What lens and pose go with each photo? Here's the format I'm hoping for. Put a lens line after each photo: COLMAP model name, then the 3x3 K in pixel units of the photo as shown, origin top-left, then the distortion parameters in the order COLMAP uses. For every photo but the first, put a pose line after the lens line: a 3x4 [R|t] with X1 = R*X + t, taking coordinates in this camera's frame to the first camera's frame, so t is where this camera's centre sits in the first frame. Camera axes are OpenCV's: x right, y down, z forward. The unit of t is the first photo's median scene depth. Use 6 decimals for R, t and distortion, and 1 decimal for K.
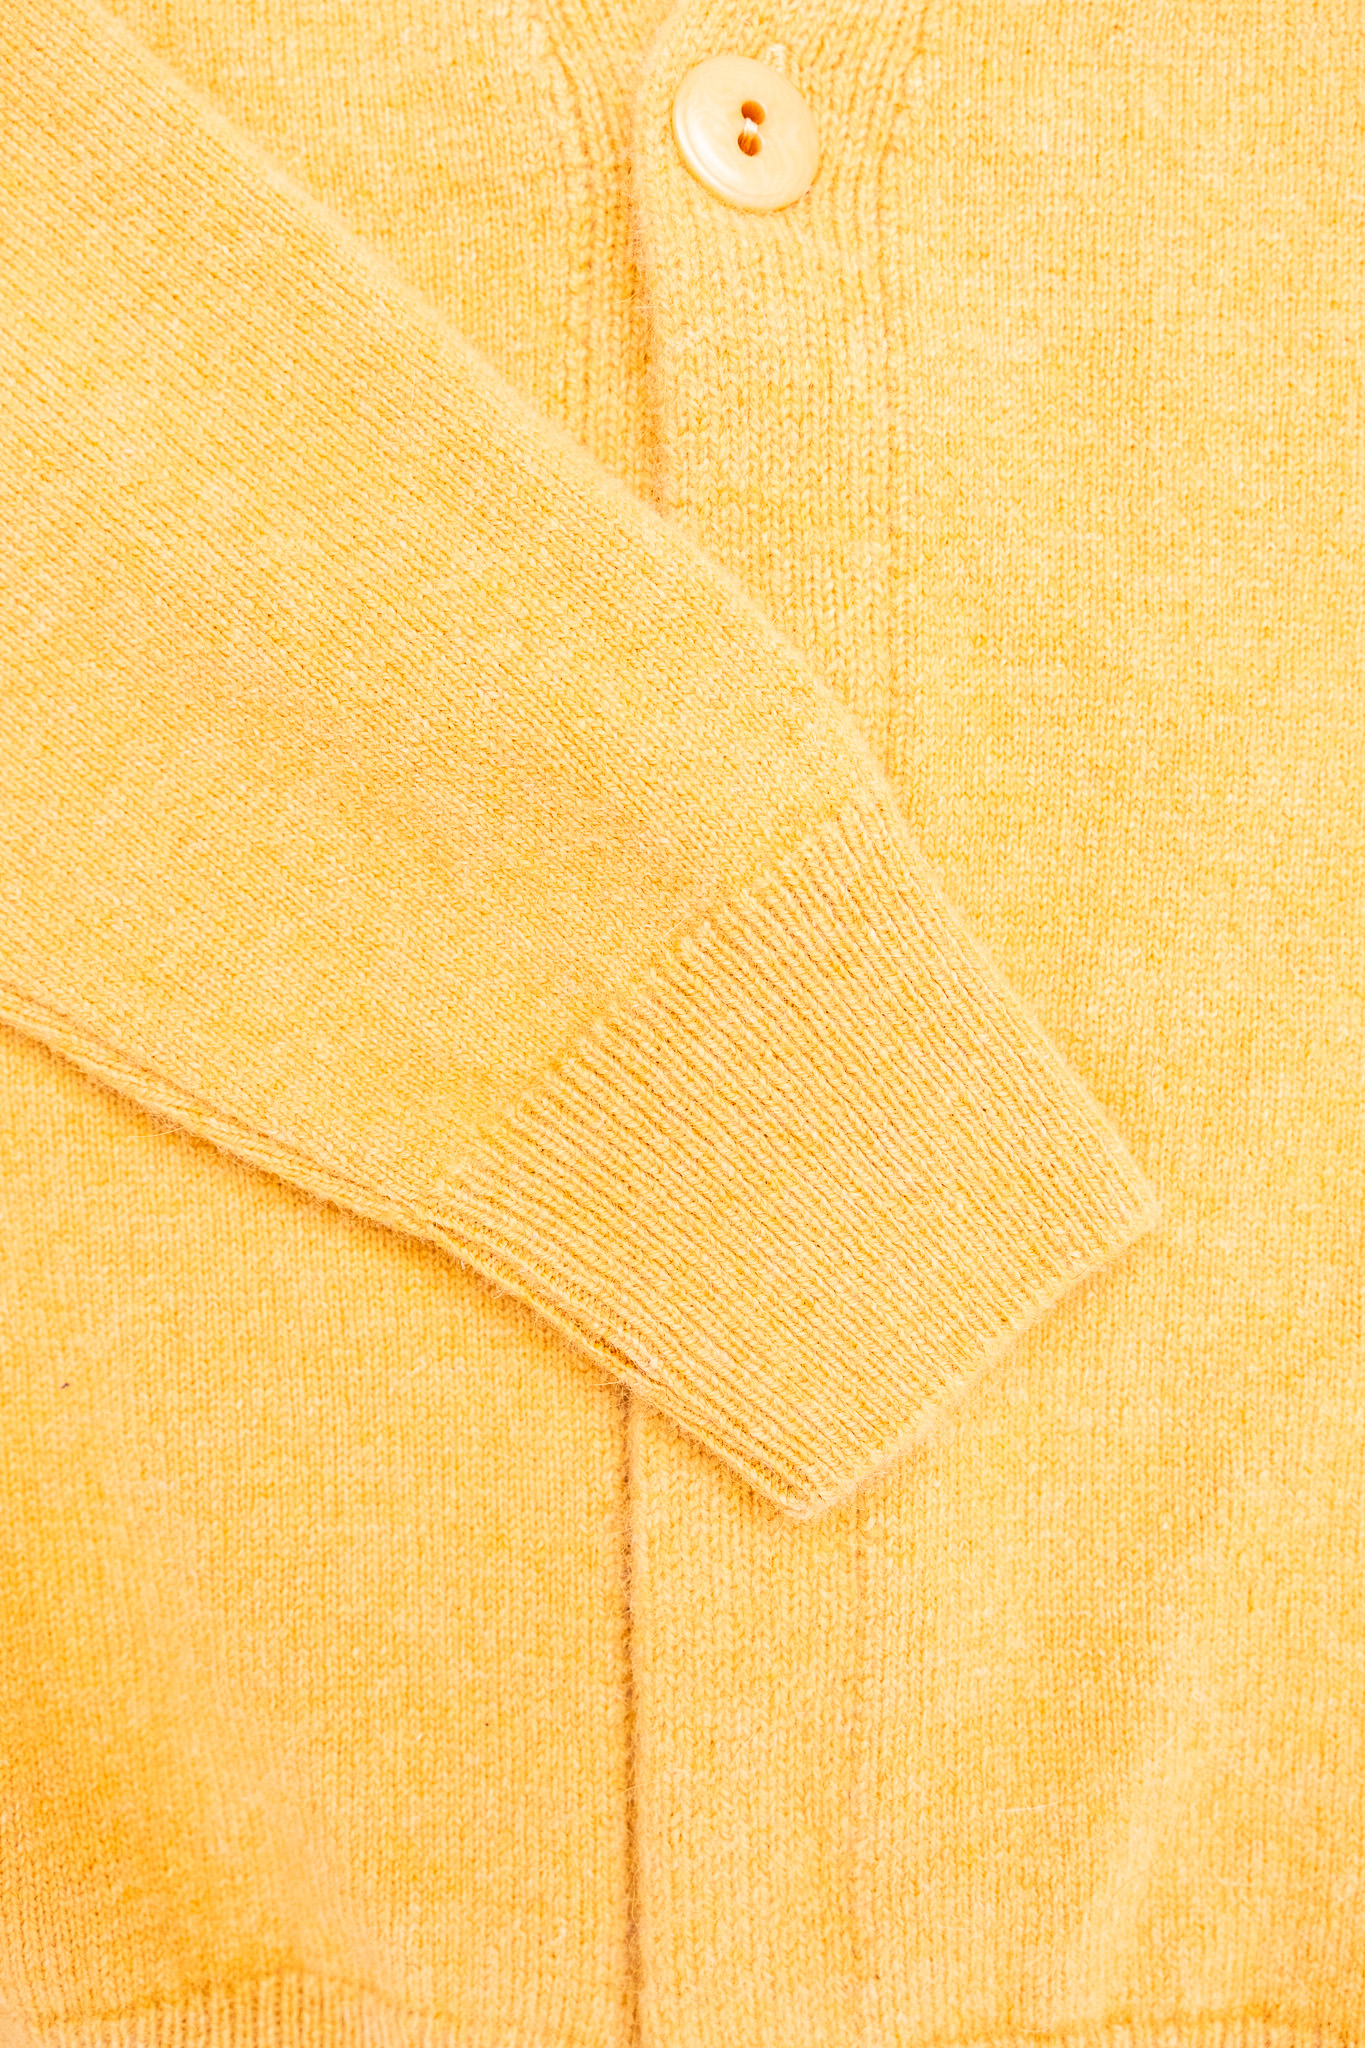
lens RADIAL K [[1475.2, 0, 715.7], [0, 1475.2, 995.6], [0, 0, 1]] dist [0.002664, 0.005718]
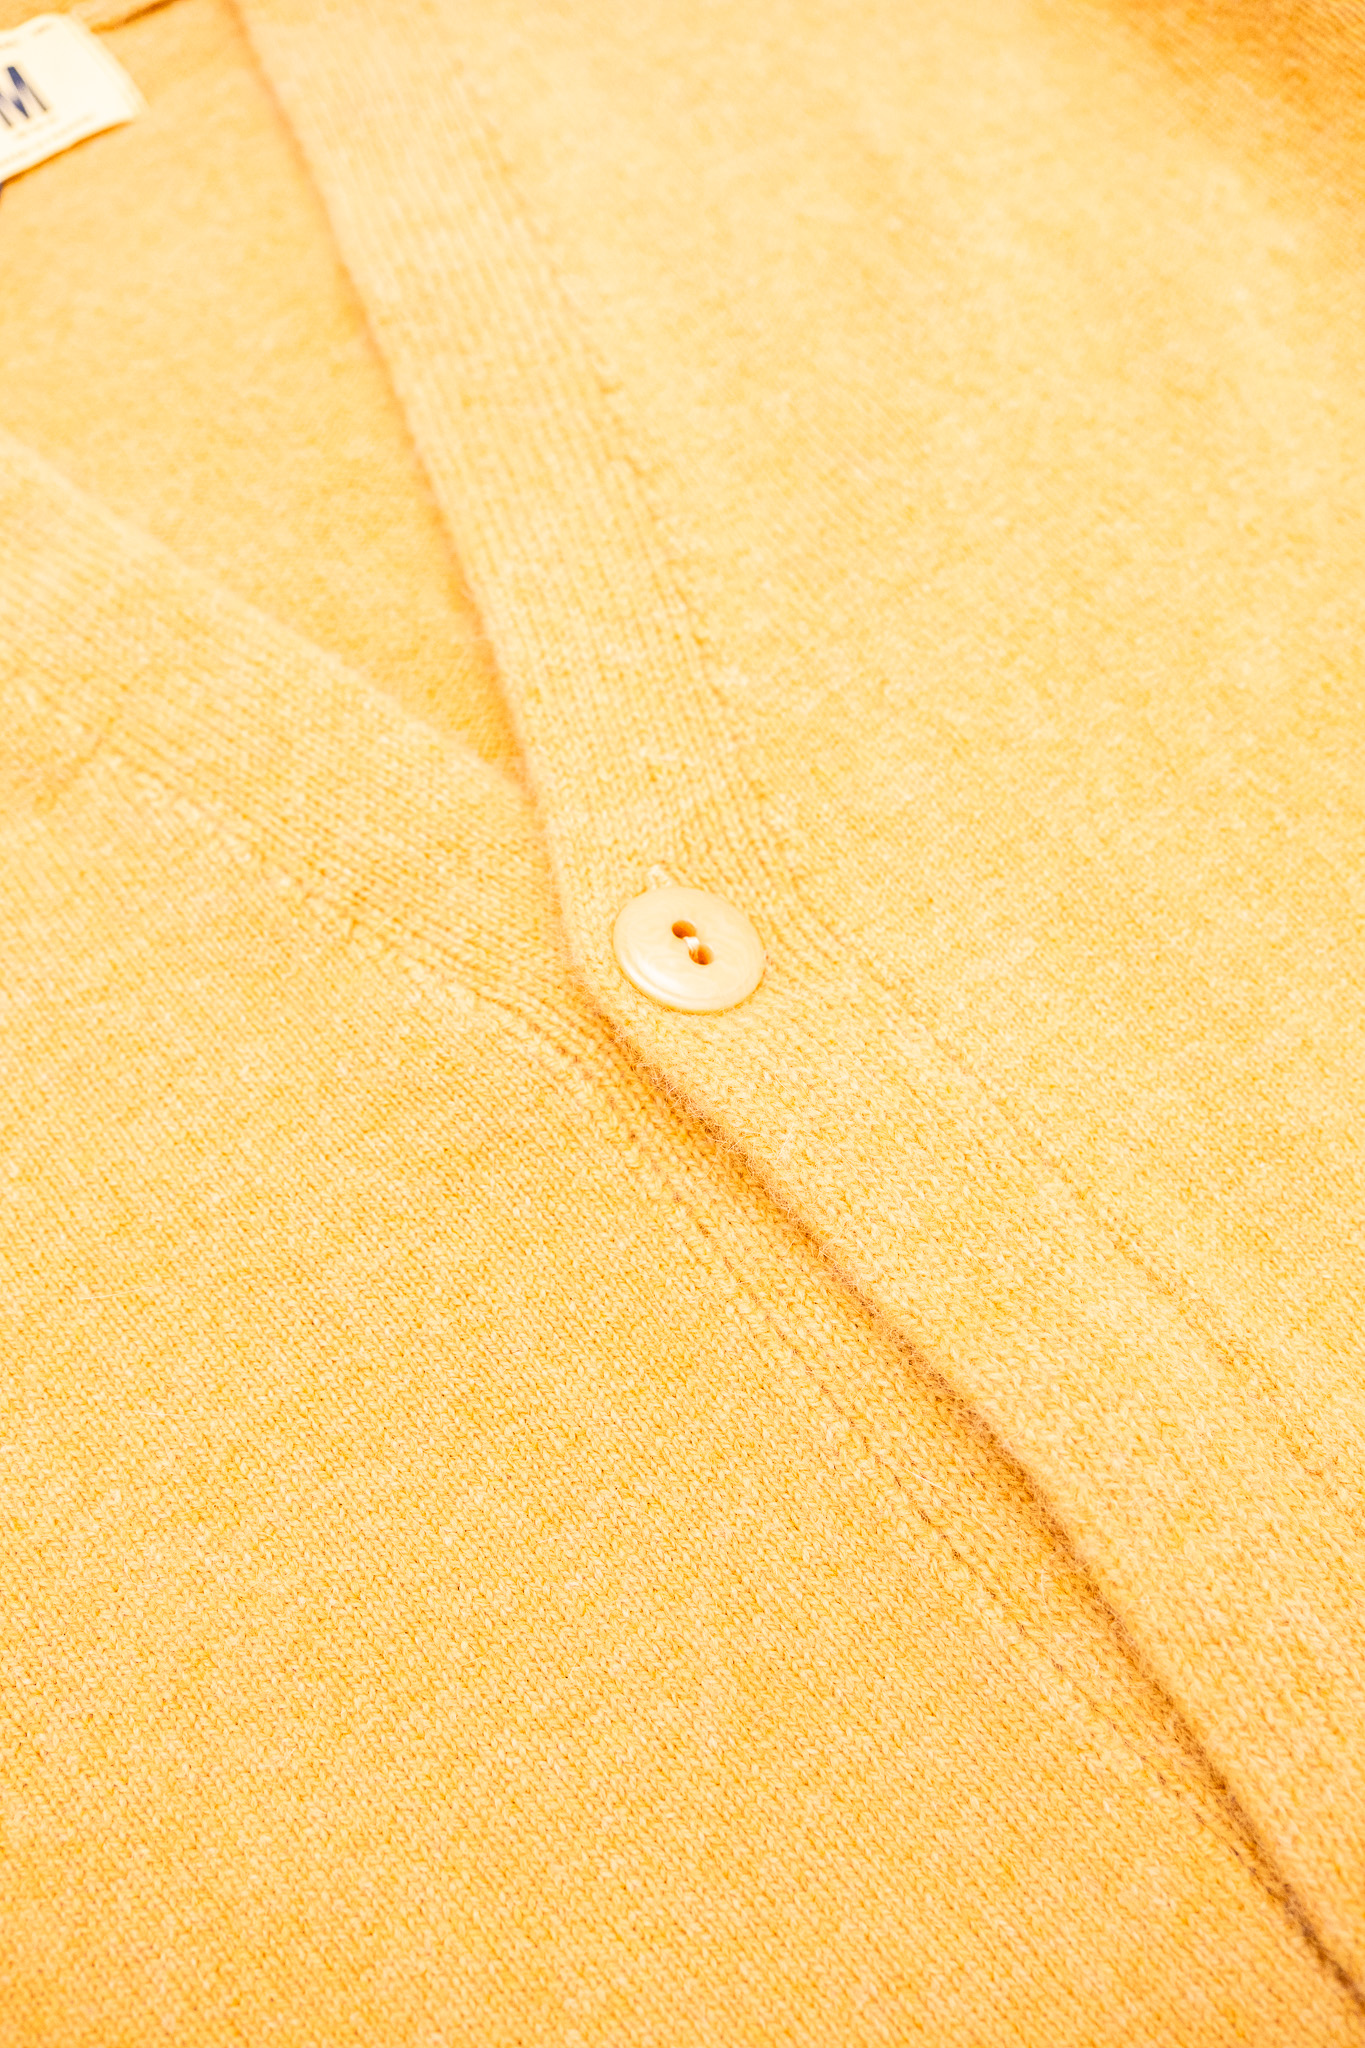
lens RADIAL K [[1475.2, 0, 715.7], [0, 1475.2, 995.6], [0, 0, 1]] dist [0.002664, 0.005718]
pose [[0.785028, -0.580467, 0.216308, -0.201484], [0.618814, 0.750788, -0.231054, -0.305790], [-0.028282, 0.315239, 0.948591, 0.036637]]
